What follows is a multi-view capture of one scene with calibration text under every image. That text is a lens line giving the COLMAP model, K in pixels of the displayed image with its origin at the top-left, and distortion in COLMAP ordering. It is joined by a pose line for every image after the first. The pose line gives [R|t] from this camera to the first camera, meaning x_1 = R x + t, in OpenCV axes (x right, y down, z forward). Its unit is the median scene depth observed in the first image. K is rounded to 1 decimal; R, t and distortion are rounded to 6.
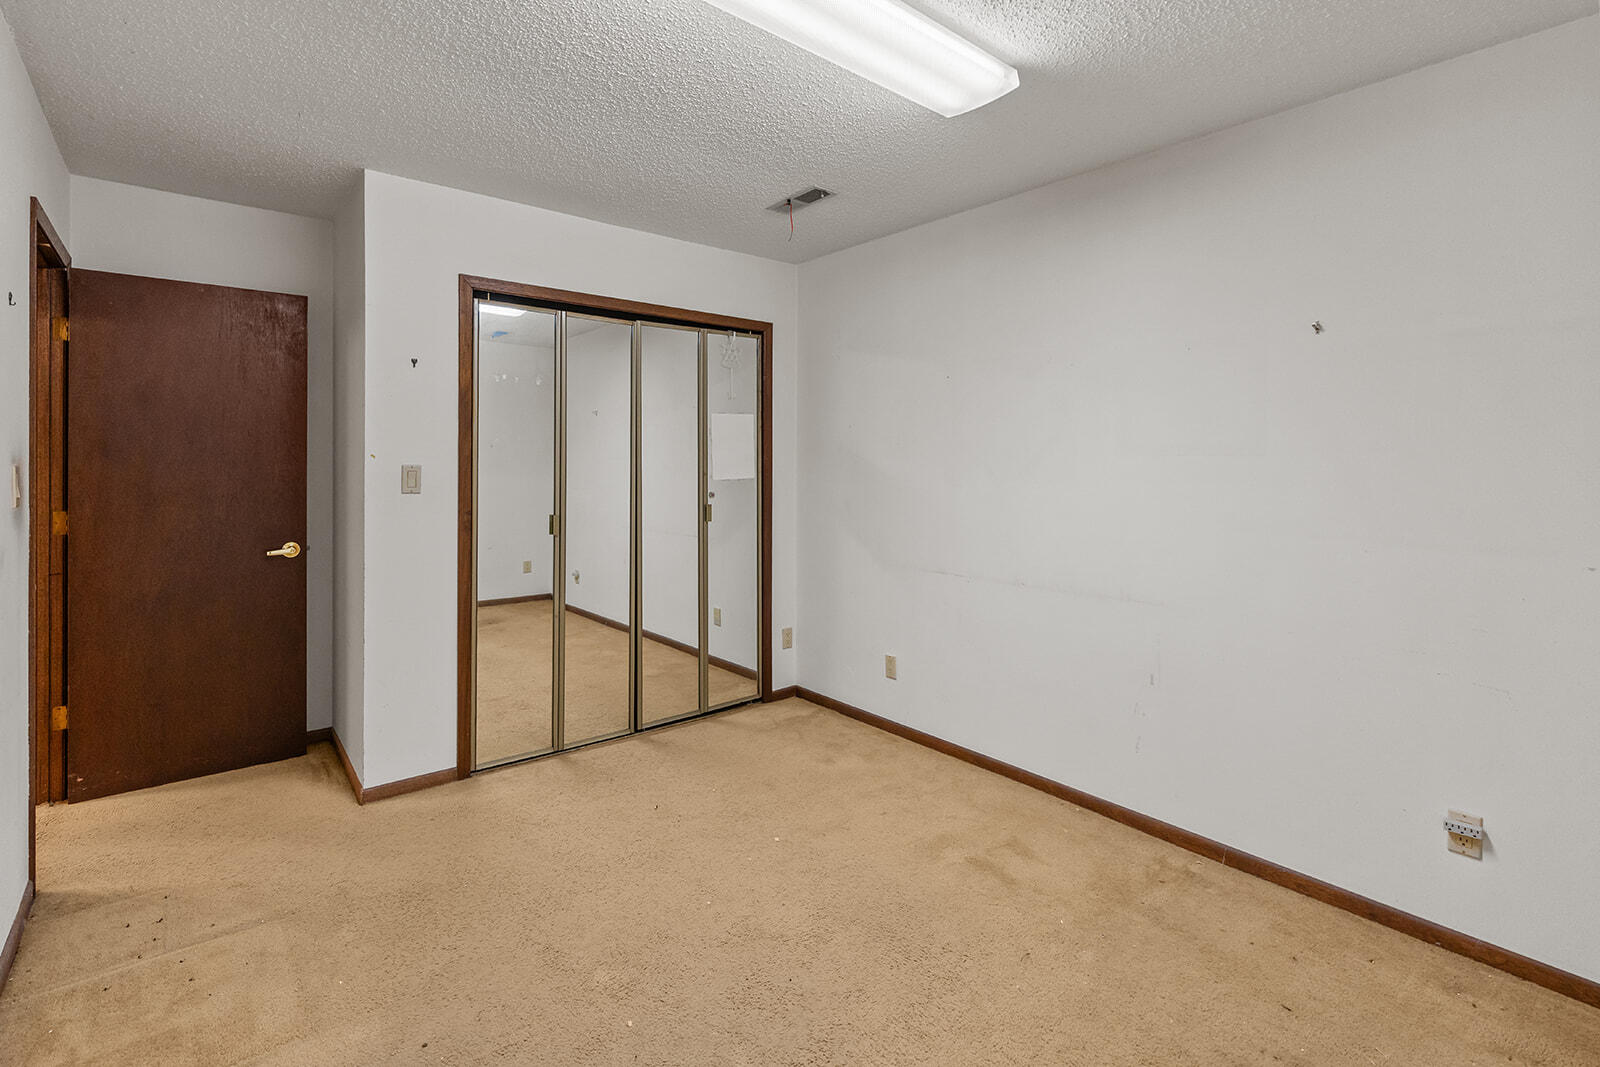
lens RADIAL K [[736.9, 0, 799.2], [0, 736.9, 475.2], [0, 0, 1]] dist [-0.000526, -0.000020]
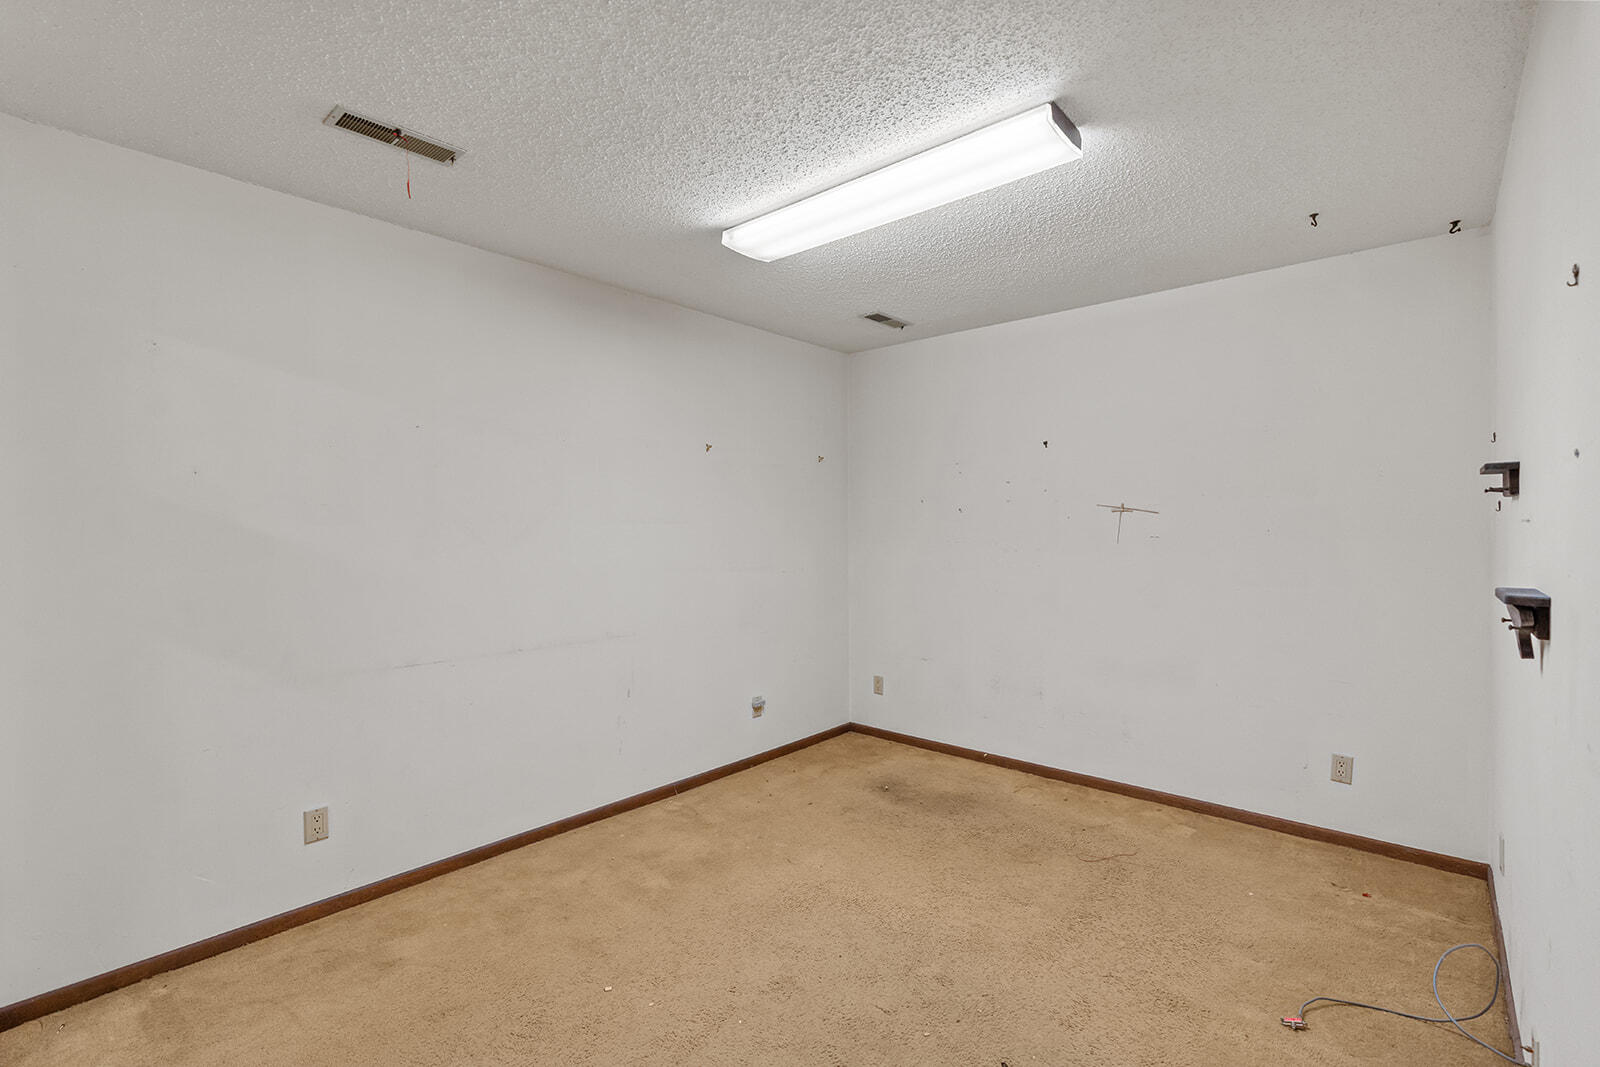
lens RADIAL K [[724.6, 0, 800.0], [0, 724.6, 533.5], [0, 0, 1]] dist [-0.004477, -0.000285]
pose [[-0.158490, -0.015435, 0.987240, -0.794540], [0.009720, 0.999805, 0.017192, -0.026957], [-0.987313, 0.012321, -0.158309, 0.843262]]
